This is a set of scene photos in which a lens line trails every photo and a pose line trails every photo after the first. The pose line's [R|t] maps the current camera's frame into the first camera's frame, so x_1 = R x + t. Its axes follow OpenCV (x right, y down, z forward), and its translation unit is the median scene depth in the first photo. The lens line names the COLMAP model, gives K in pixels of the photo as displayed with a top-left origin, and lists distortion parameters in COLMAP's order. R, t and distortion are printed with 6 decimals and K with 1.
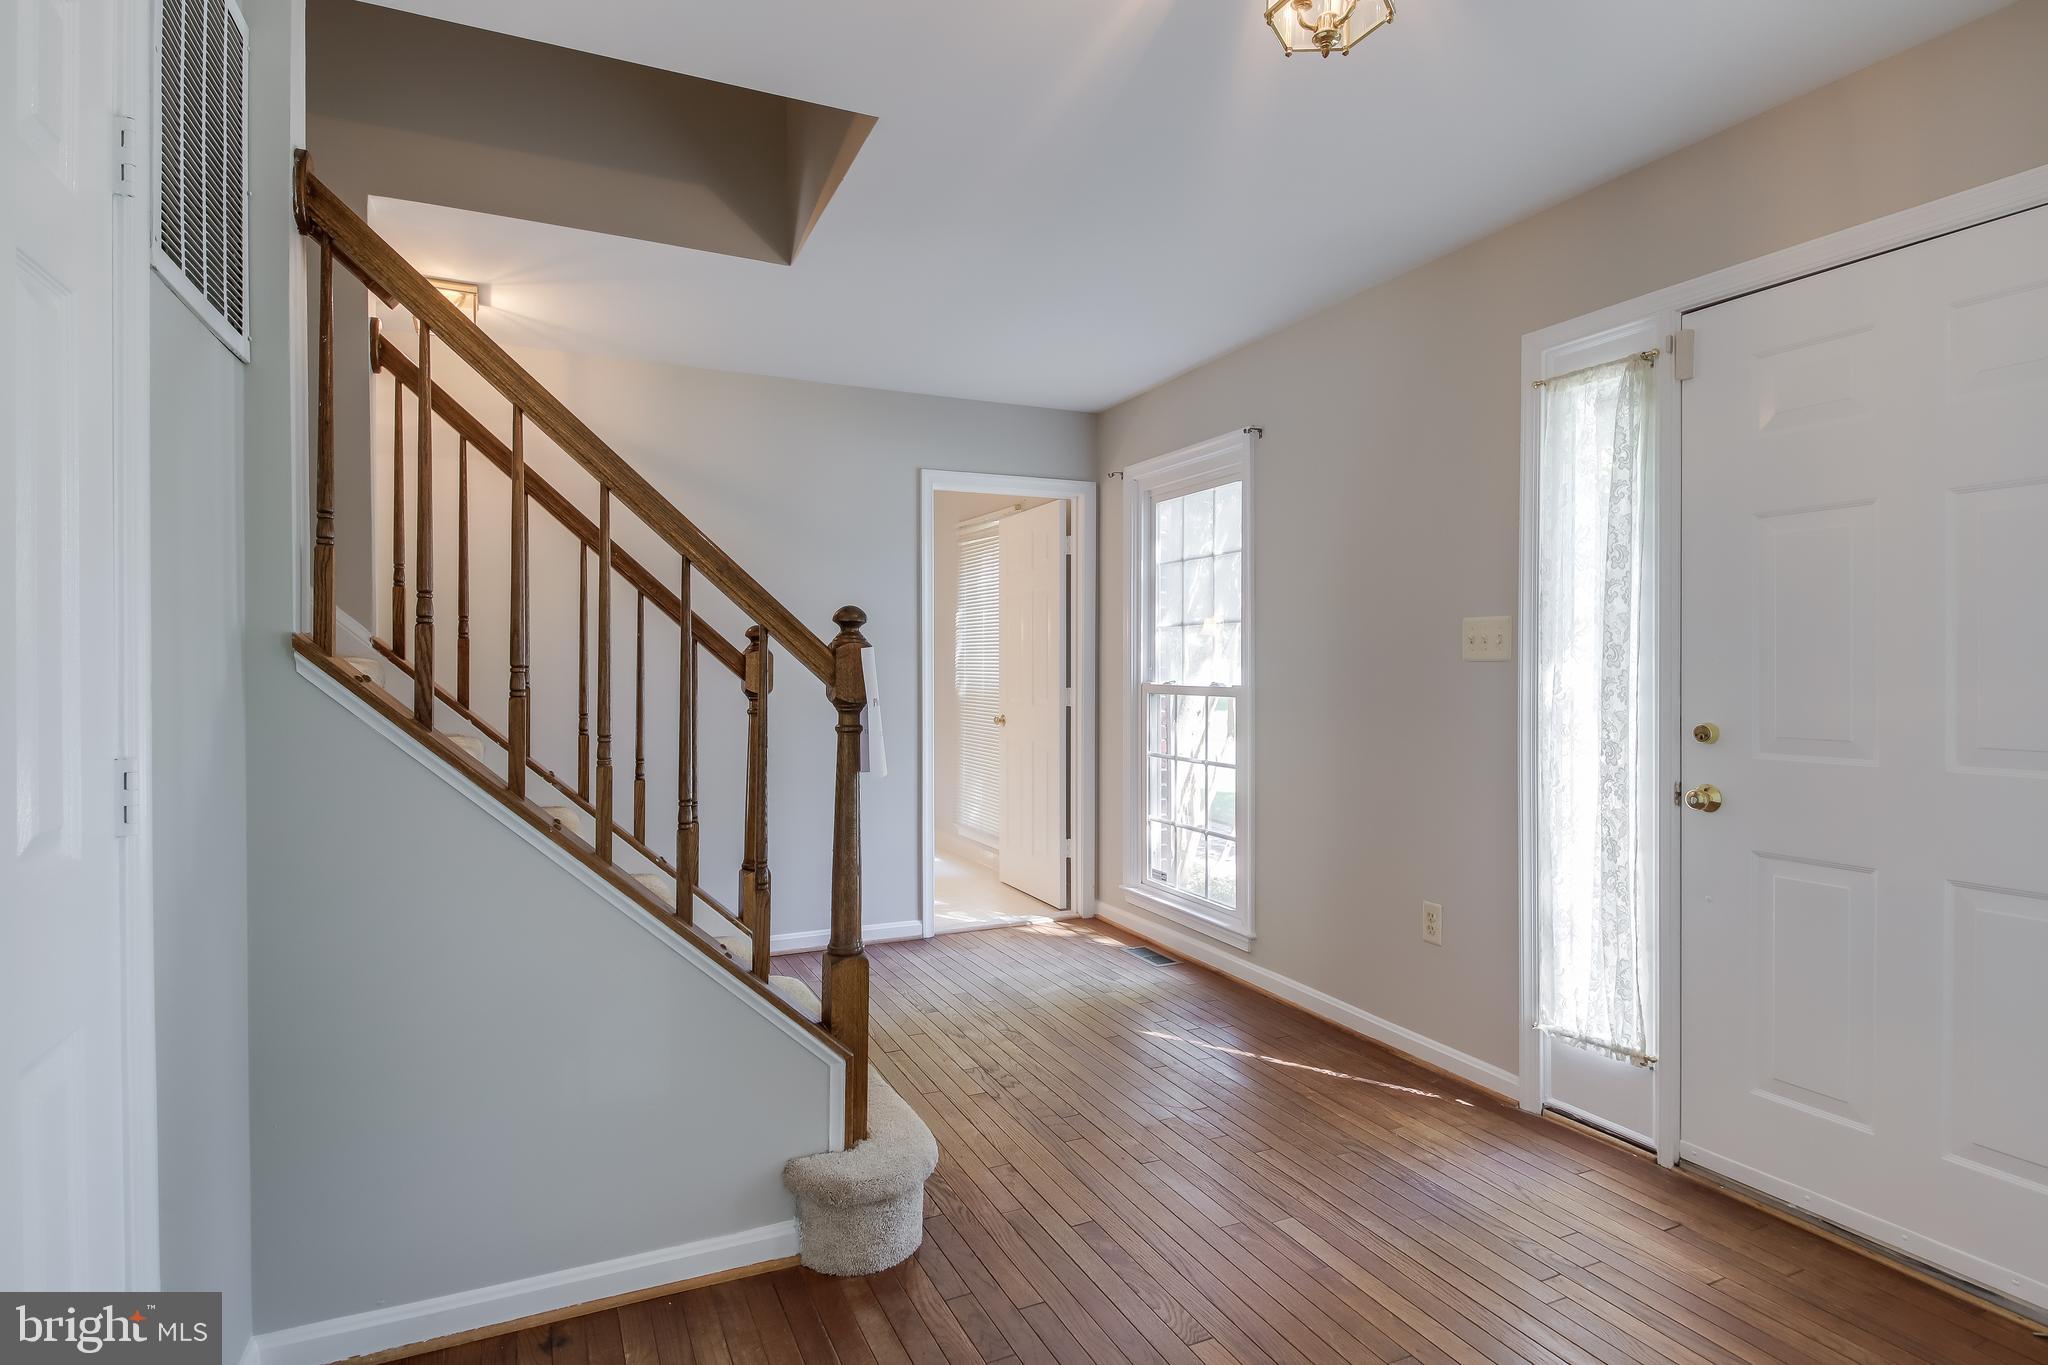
lens RADIAL K [[1034.5, 0, 1006.9], [0, 1034.5, 671.2], [0, 0, 1]] dist [0.017008, -0.001878]
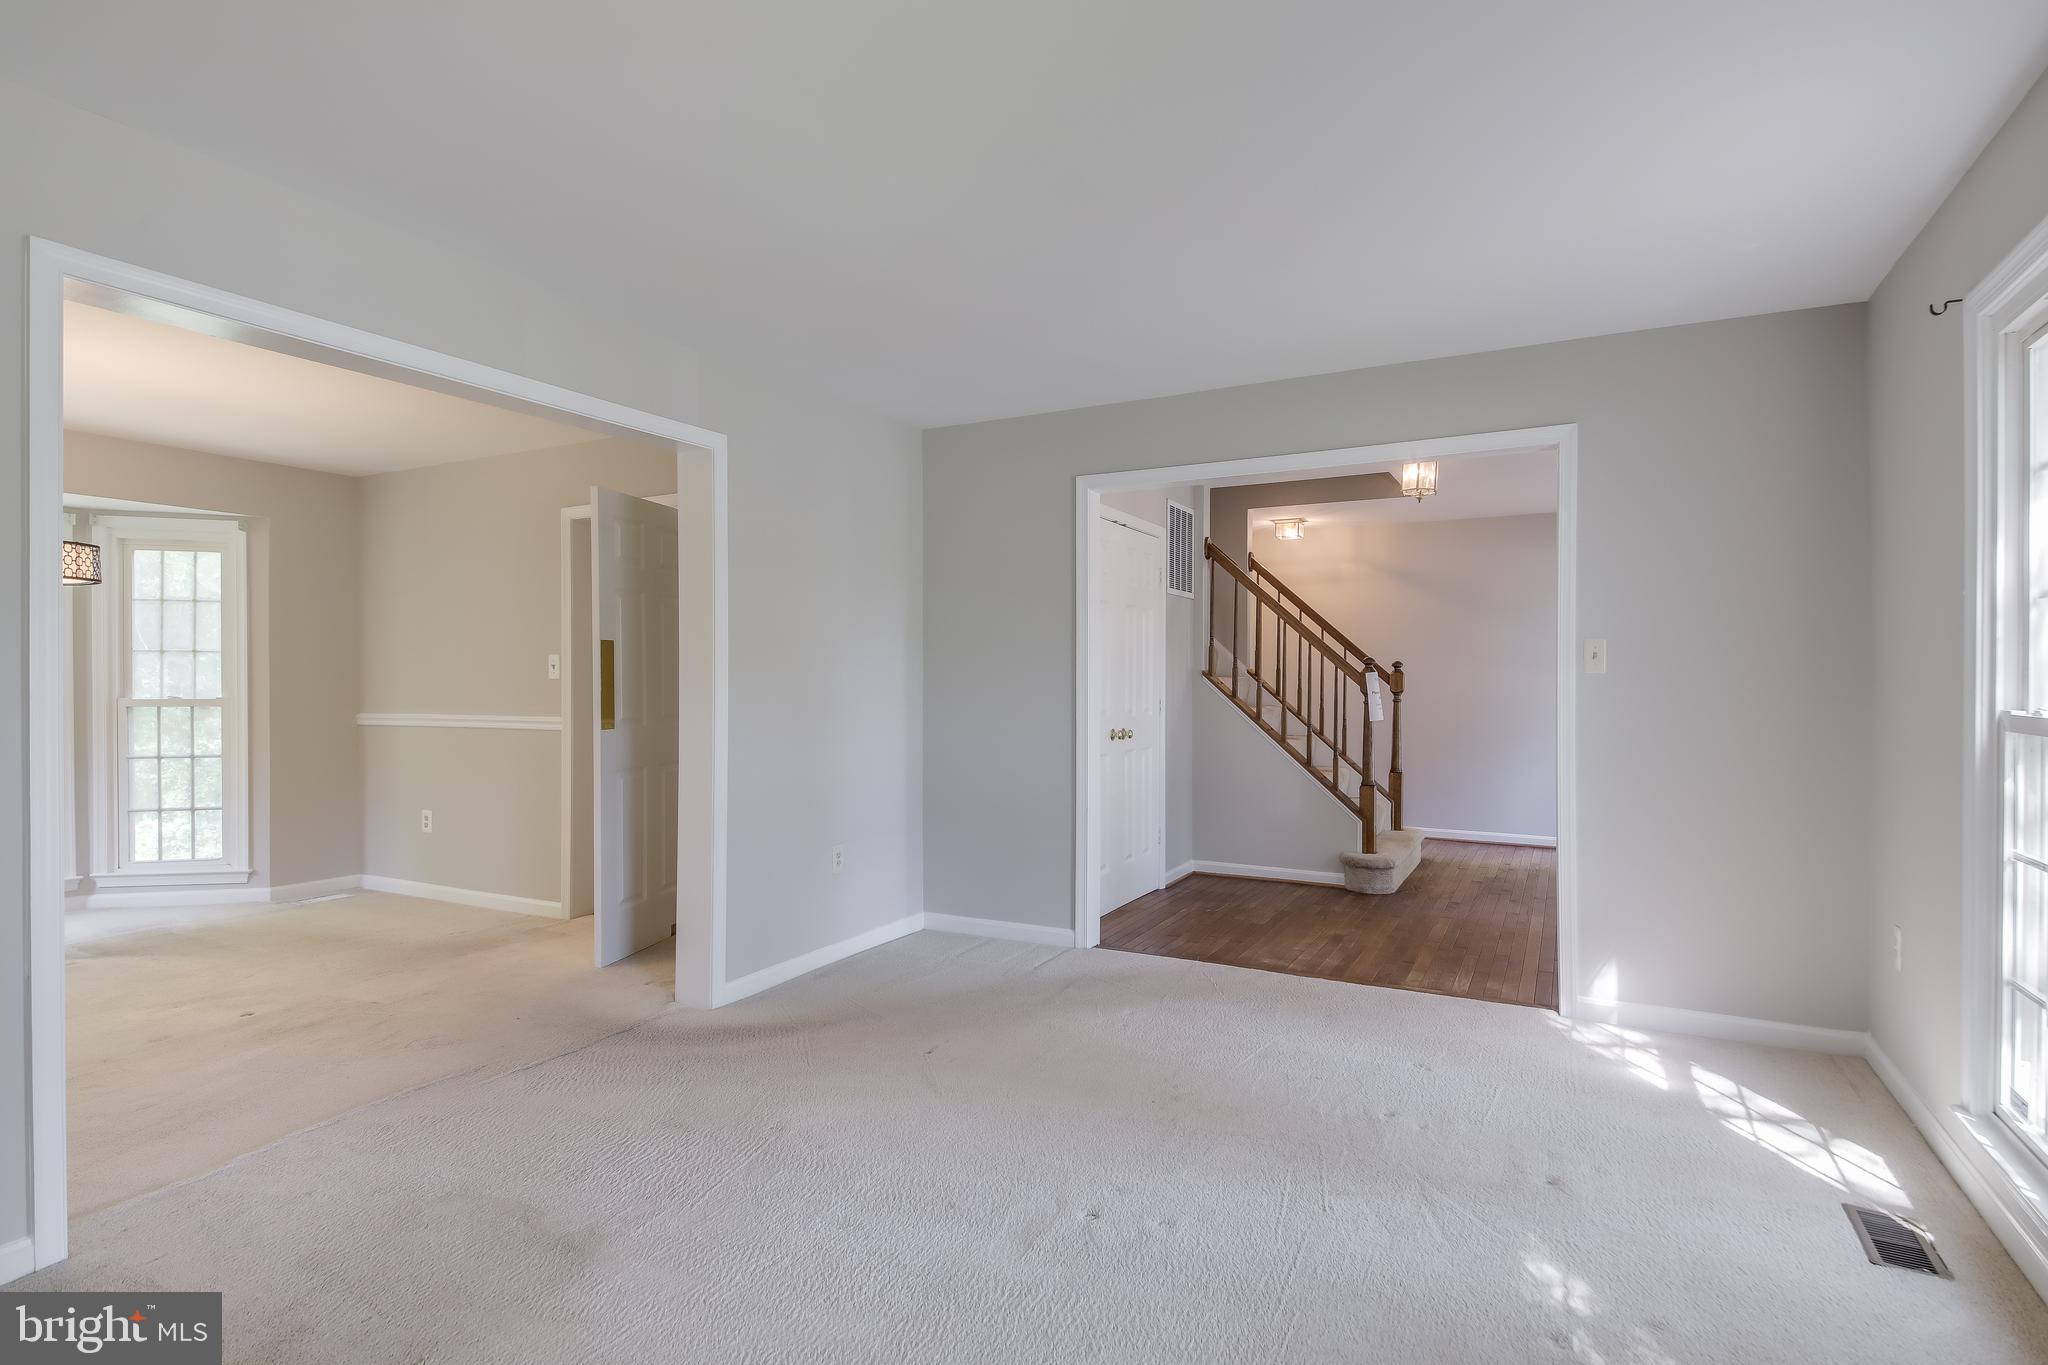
lens RADIAL K [[1034.5, 0, 1022.7], [0, 1034.5, 680.1], [0, 0, 1]] dist [0.017008, -0.001878]
pose [[0.615879, 0.000326, -0.787840, 0.815610], [-0.002946, 0.999994, -0.001889, 0.002390], [0.787835, 0.003484, 0.615877, -0.791167]]
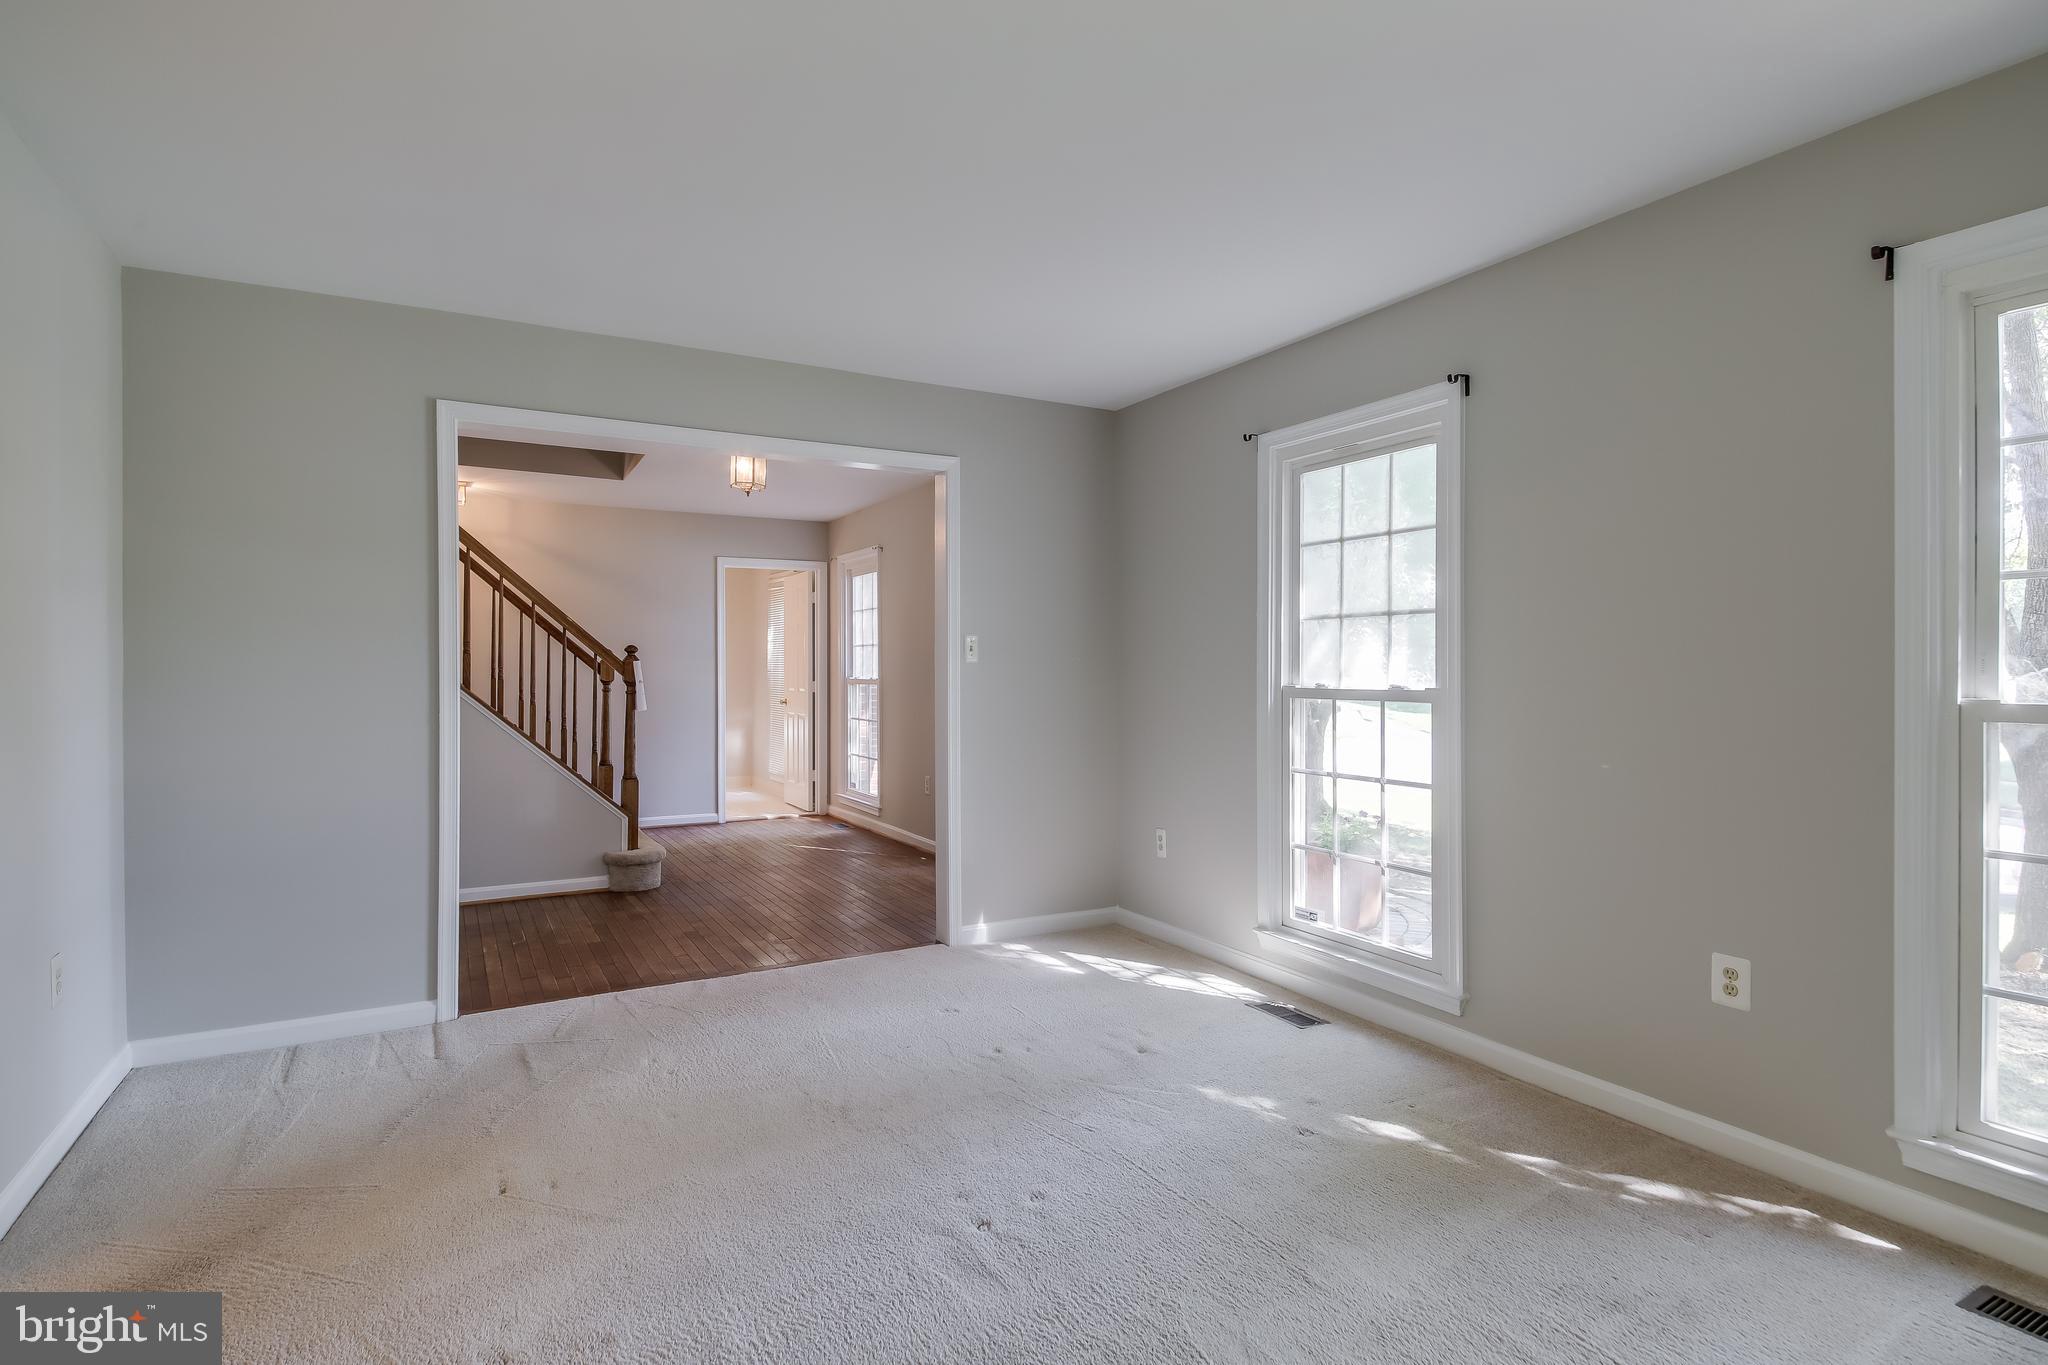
lens RADIAL K [[1034.5, 0, 1037.4], [0, 1034.5, 670.5], [0, 0, 1]] dist [0.017008, -0.001878]
pose [[0.995795, -0.000882, 0.091607, 0.356001], [0.001167, 0.999995, -0.003058, 0.005280], [-0.091604, 0.003152, 0.995790, -0.961590]]
